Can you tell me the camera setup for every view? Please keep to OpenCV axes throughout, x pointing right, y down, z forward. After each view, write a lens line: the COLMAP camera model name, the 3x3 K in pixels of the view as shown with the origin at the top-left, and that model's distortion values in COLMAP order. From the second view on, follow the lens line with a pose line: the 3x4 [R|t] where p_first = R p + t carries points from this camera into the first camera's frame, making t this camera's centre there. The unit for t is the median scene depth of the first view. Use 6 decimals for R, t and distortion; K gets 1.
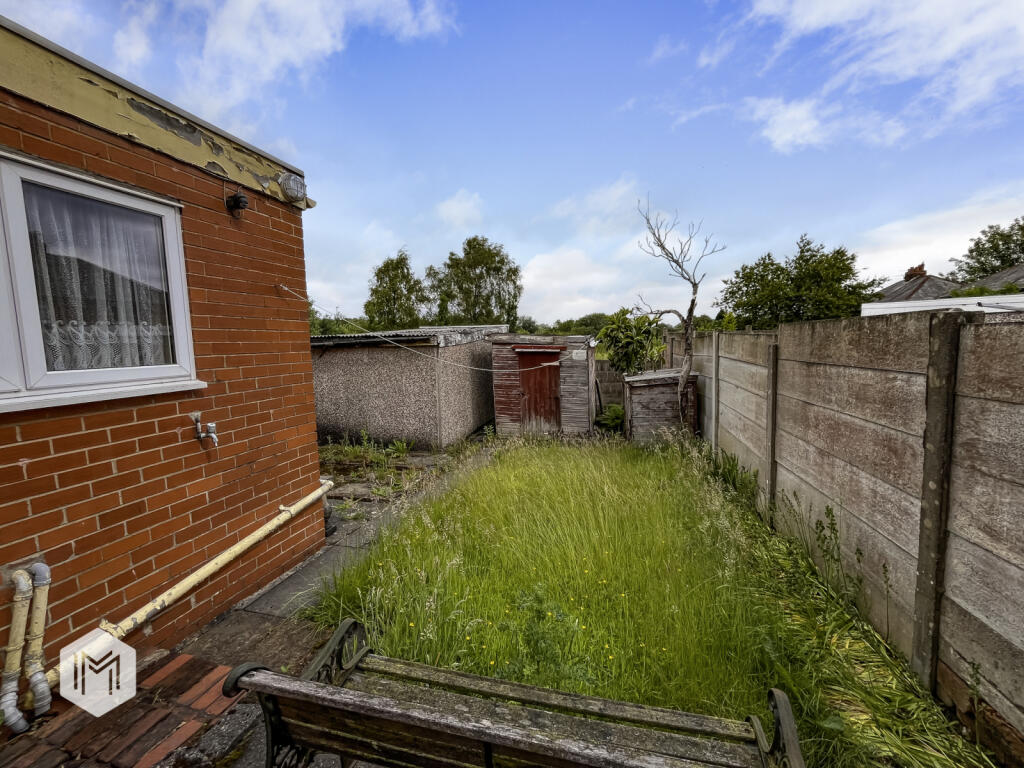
lens RADIAL K [[418.5, 0, 512.8], [0, 418.5, 383.1], [0, 0, 1]] dist [-0.009345, -0.000009]
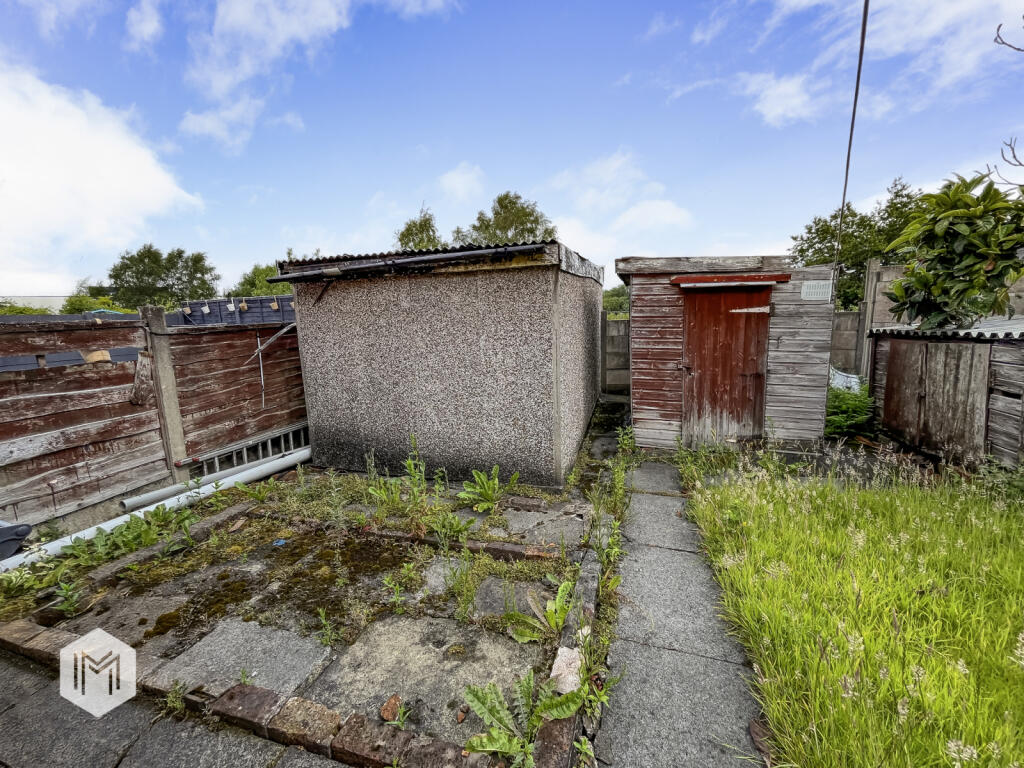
lens RADIAL K [[418.5, 0, 511.1], [0, 418.5, 381.5], [0, 0, 1]] dist [-0.009345, -0.000009]
pose [[0.998457, -0.006286, -0.055174, -0.177636], [0.009345, 0.998422, 0.055370, 0.011073], [0.054738, -0.055800, 0.996940, 0.450691]]
